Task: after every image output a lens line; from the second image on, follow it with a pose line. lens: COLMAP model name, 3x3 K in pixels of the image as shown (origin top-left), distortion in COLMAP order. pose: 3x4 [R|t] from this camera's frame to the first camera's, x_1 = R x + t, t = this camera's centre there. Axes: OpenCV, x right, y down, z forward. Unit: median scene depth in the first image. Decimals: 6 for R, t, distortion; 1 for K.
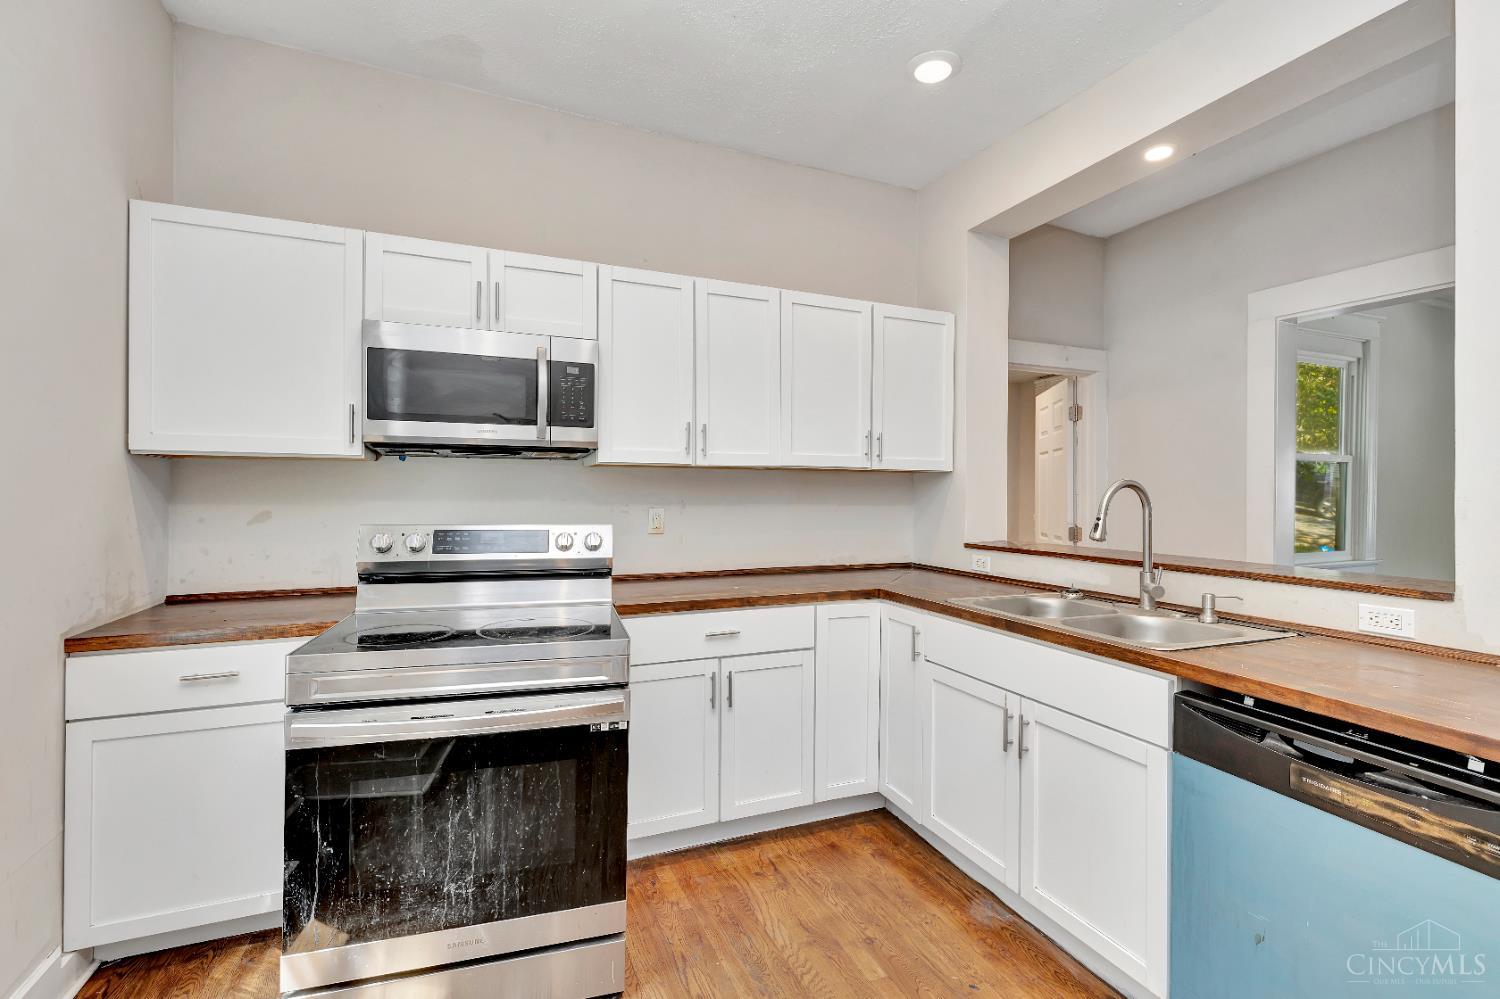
lens RADIAL K [[678.4, 0, 770.4], [0, 678.4, 489.8], [0, 0, 1]] dist [0.001520, 0.000552]
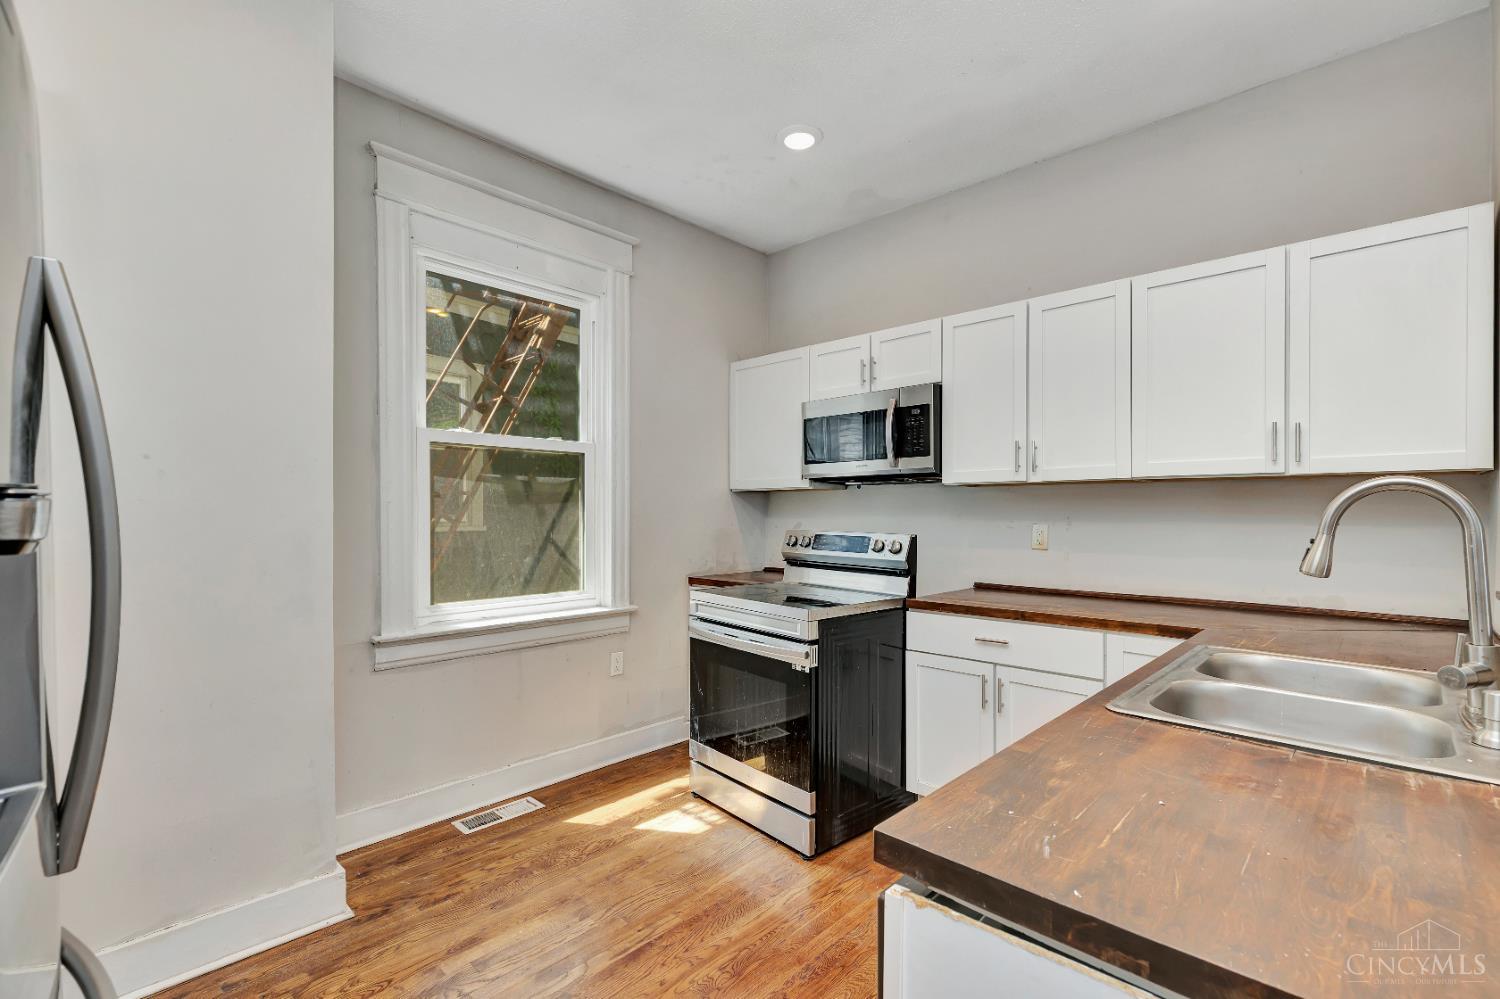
lens RADIAL K [[677.6, 0, 744.2], [0, 677.6, 504.4], [0, 0, 1]] dist [0.002153, 0.000464]
pose [[0.385559, -0.016011, -0.922544, 0.760780], [0.002814, 0.999865, -0.016176, 0.014978], [0.922679, 0.003641, 0.385552, 0.234885]]
